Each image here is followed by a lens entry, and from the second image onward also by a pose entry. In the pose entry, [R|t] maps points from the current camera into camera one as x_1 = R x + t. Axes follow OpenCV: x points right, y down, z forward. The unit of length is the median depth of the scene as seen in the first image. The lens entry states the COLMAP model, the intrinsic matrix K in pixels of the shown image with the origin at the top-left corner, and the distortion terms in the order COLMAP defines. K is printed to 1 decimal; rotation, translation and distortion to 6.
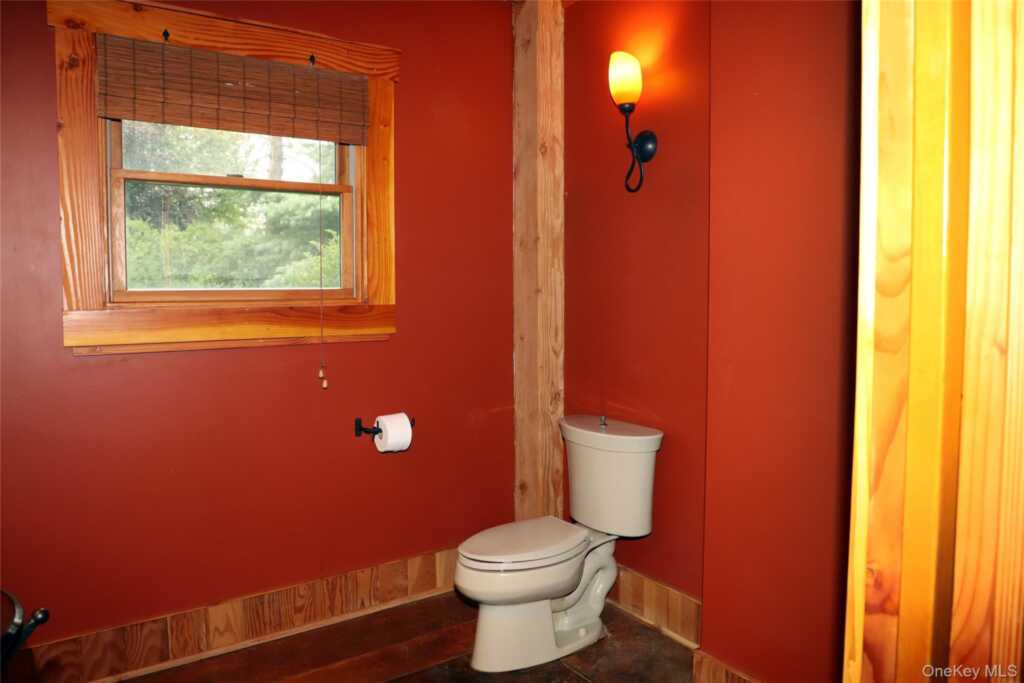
lens RADIAL K [[771.4, 0, 512.4], [0, 771.4, 341.1], [0, 0, 1]] dist [-0.031188, 0.004432]
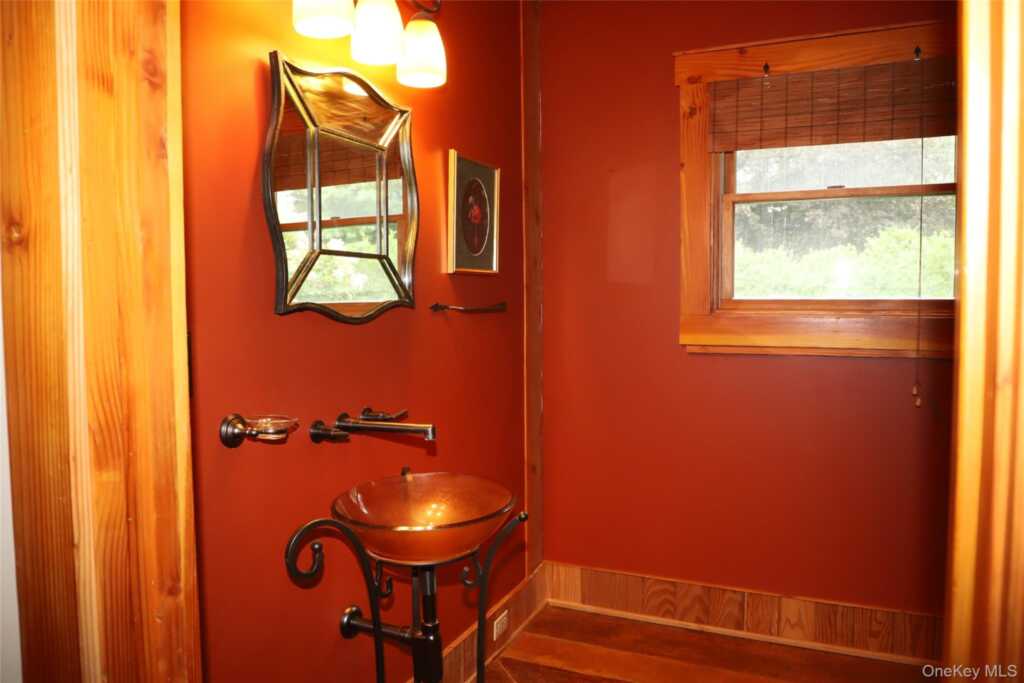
lens RADIAL K [[715.8, 0, 512.7], [0, 715.8, 337.7], [0, 0, 1]] dist [-0.066292, 0.034967]
pose [[0.514228, 0.051268, -0.856120, 0.236736], [-0.059627, 0.997934, 0.023945, -0.013402], [0.855578, 0.038734, 0.516222, 0.164041]]
